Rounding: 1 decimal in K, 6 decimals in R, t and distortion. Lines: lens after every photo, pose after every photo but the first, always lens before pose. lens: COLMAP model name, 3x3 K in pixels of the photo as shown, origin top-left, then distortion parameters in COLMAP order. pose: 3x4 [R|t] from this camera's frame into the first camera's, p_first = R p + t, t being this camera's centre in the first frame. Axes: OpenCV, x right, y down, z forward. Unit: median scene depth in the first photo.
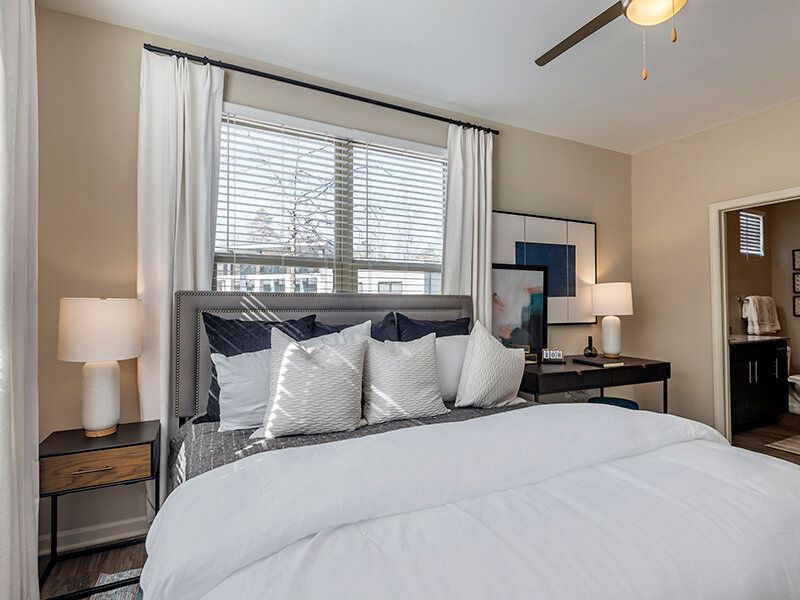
lens RADIAL K [[412.9, 0, 400.0], [0, 412.9, 300.0], [0, 0, 1]] dist [-0.003425, -0.001285]
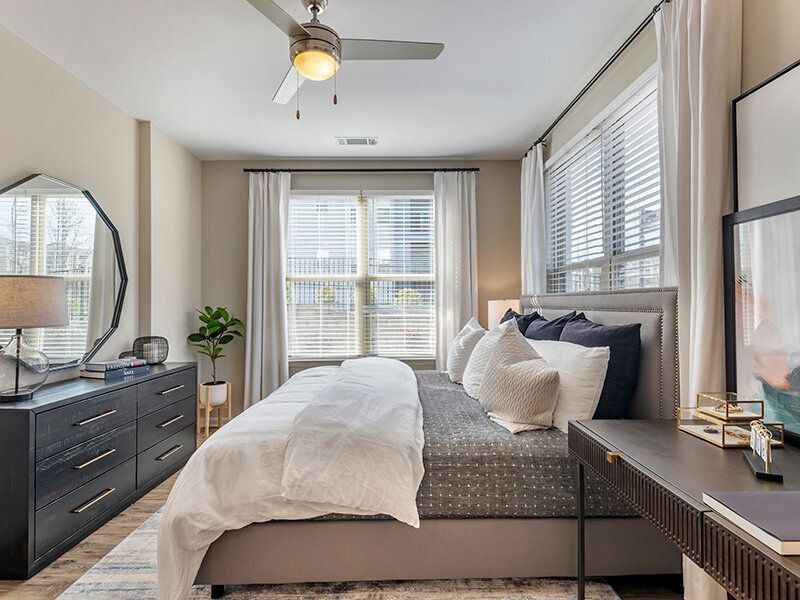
lens RADIAL K [[412.9, 0, 400.0], [0, 412.9, 300.0], [0, 0, 1]] dist [-0.003425, -0.001285]
pose [[-0.446054, -0.010414, -0.894946, 0.754244], [0.009815, 0.999815, -0.016526, 0.010611], [0.894952, -0.016156, -0.445869, 0.802371]]
